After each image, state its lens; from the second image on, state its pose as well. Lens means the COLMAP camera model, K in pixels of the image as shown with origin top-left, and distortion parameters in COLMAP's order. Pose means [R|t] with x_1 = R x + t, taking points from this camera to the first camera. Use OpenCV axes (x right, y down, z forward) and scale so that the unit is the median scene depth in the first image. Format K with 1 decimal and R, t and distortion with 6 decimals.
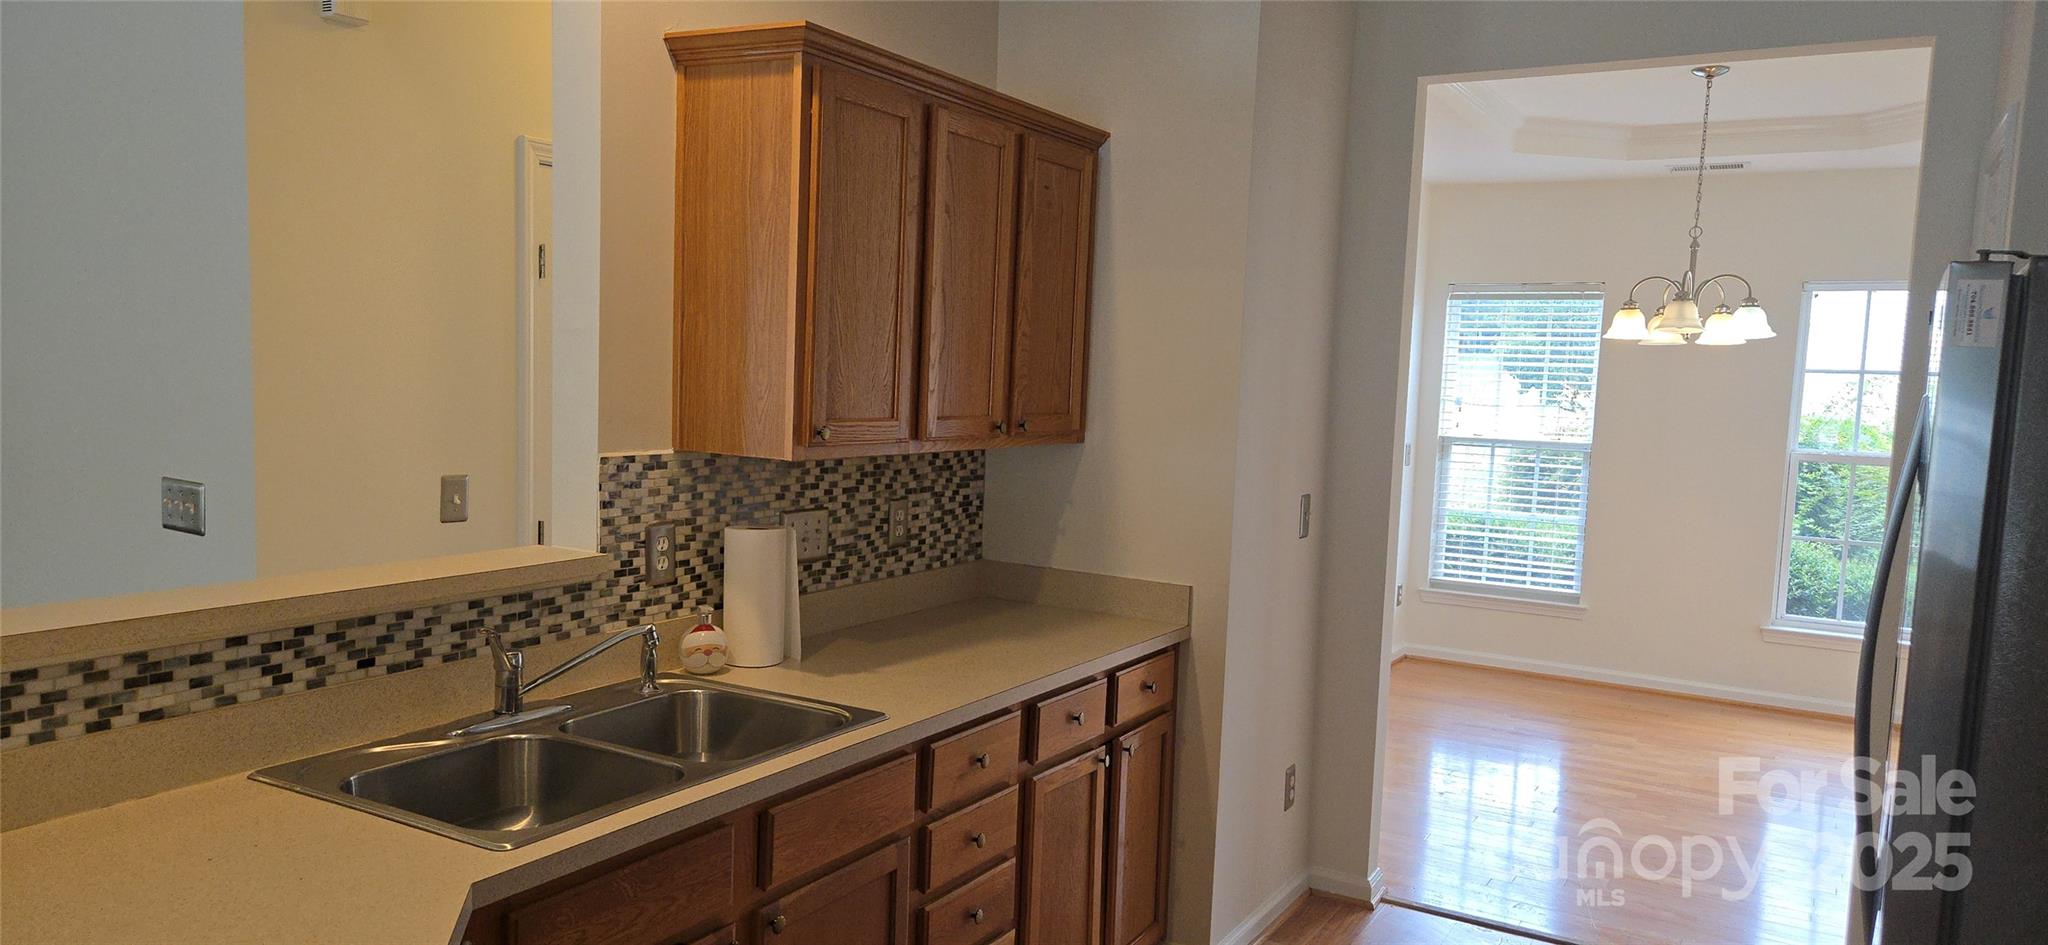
lens RADIAL K [[1368.6, 0, 1024.4], [0, 1368.6, 487.4], [0, 0, 1]] dist [0.044732, -0.001377]
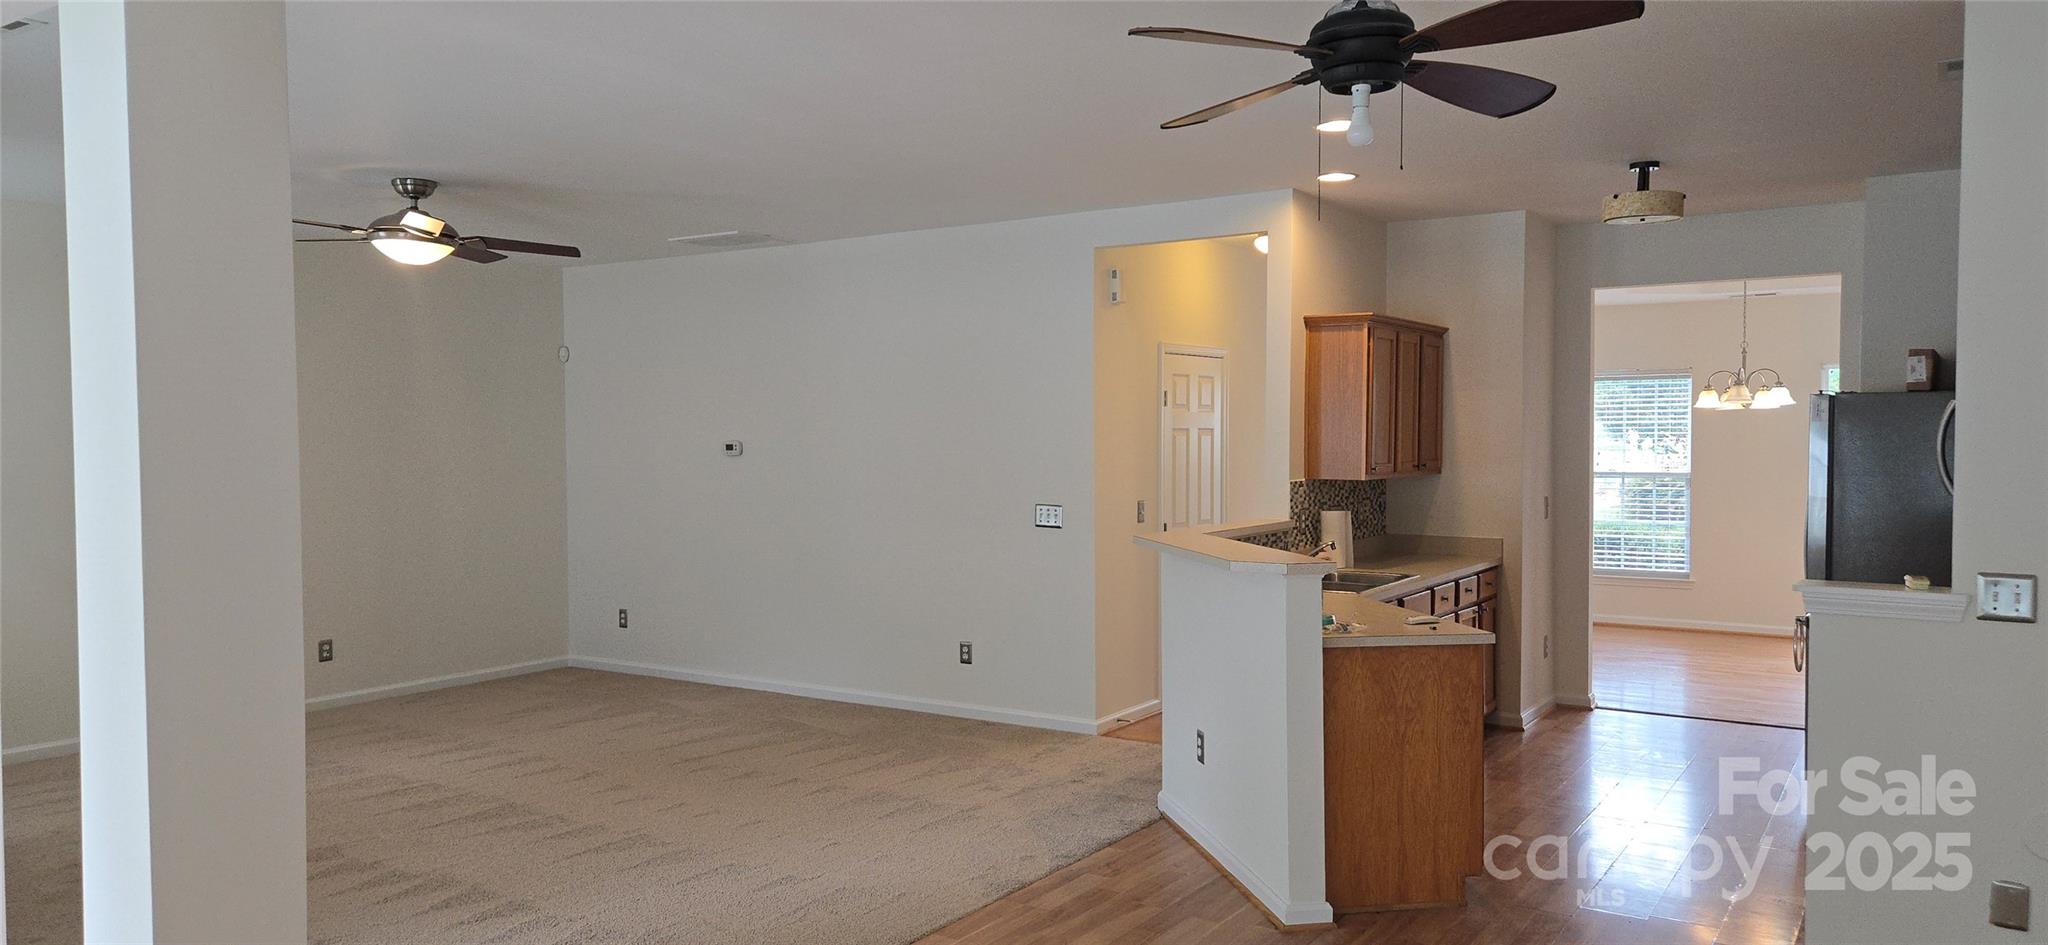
lens RADIAL K [[1368.6, 0, 1023.3], [0, 1368.6, 463.6], [0, 0, 1]] dist [0.044732, -0.001377]
pose [[0.997560, -0.040449, -0.056906, -0.412977], [0.036529, 0.996994, -0.068329, 0.062898], [0.059498, 0.066084, 0.996039, -0.986999]]
